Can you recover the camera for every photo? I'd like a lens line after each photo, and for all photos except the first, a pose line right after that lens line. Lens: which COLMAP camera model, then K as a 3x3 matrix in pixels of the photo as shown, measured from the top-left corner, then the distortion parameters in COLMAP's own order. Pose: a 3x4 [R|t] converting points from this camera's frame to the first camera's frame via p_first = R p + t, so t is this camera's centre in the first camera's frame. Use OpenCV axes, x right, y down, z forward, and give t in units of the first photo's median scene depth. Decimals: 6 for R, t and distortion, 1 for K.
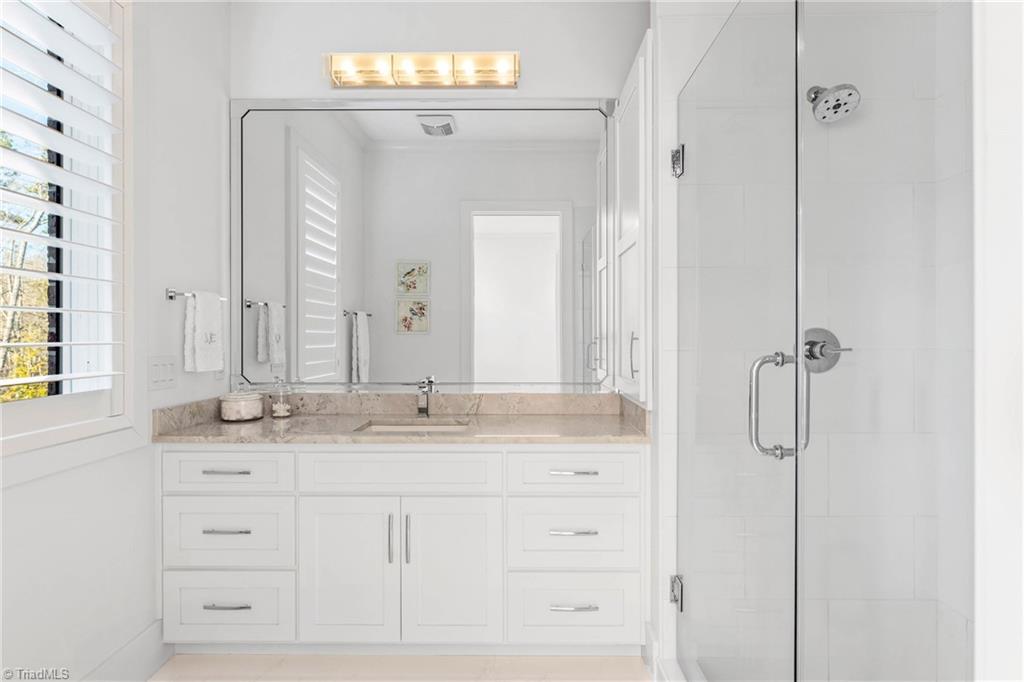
lens RADIAL K [[540.9, 0, 513.5], [0, 540.9, 343.3], [0, 0, 1]] dist [0.000395, 0.000192]
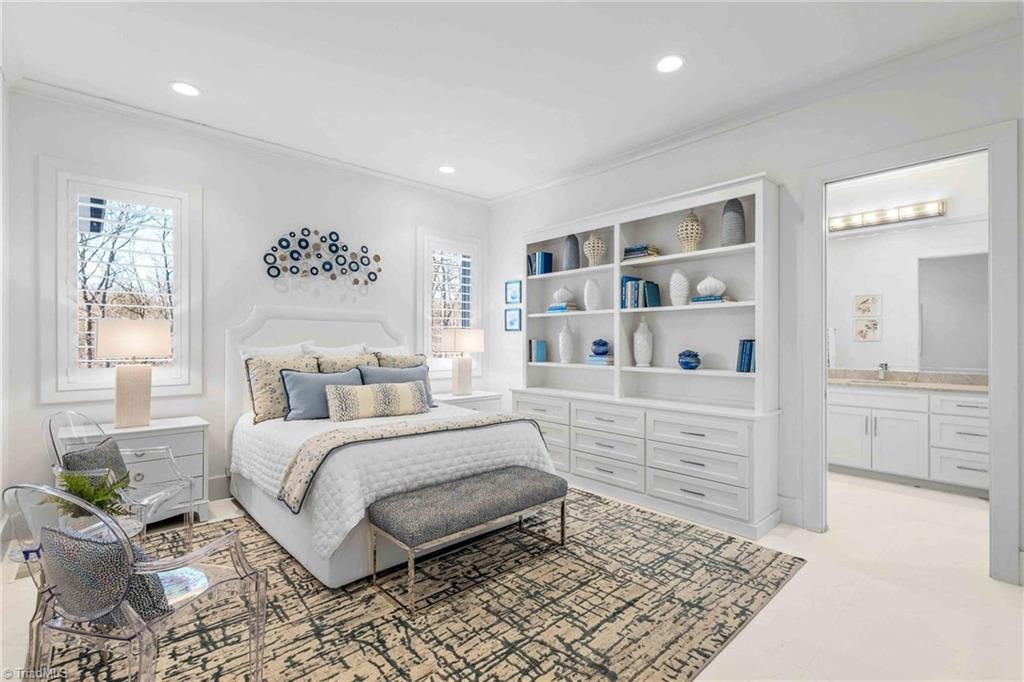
lens RADIAL K [[461.9, 0, 512.6], [0, 461.9, 337.6], [0, 0, 1]] dist [-0.000671, -0.000182]
pose [[0.688293, 0.003424, -0.725424, 0.085566], [-0.003139, 0.999994, 0.001742, -0.024295], [0.725426, 0.001078, 0.688300, -0.722626]]
